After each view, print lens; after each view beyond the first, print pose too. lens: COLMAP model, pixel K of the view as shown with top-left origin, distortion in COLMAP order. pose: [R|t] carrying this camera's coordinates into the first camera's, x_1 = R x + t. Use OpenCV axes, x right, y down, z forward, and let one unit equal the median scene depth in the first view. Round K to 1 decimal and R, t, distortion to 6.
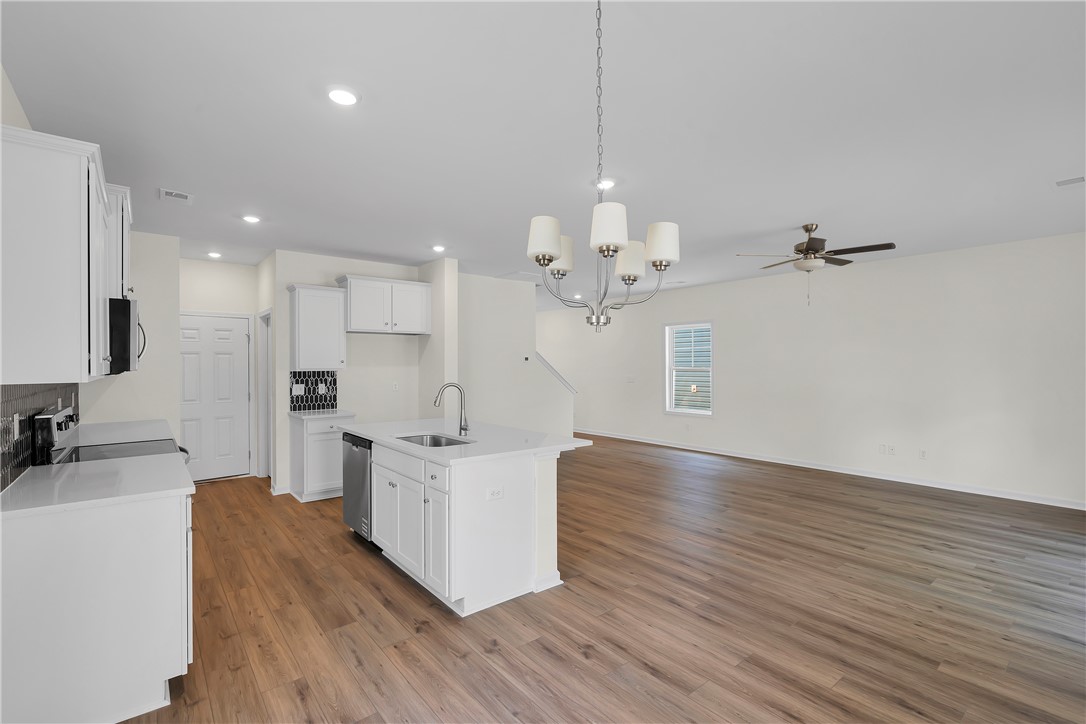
lens RADIAL K [[490.5, 0, 537.4], [0, 490.5, 364.7], [0, 0, 1]] dist [-0.001245, 0.000116]
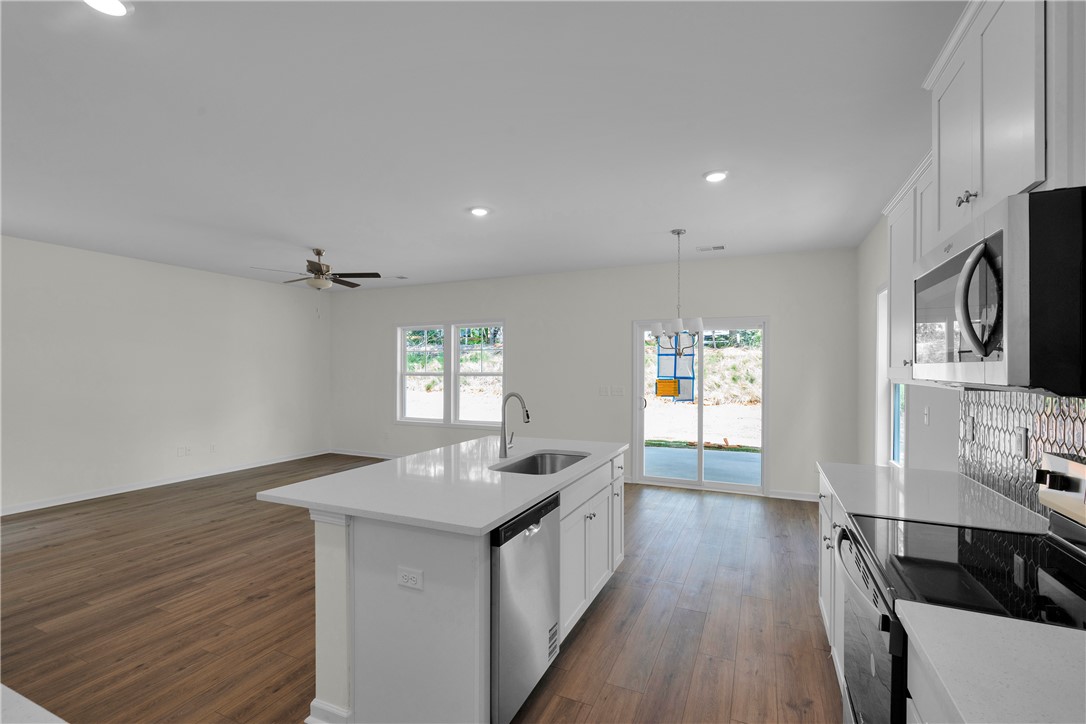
lens RADIAL K [[490.5, 0, 534.6], [0, 490.5, 365.2], [0, 0, 1]] dist [-0.001245, 0.000116]
pose [[-0.443203, 0.008816, 0.896378, -0.721722], [-0.001047, 0.999946, -0.010352, 0.000499], [-0.896420, -0.005527, -0.443170, 1.055886]]
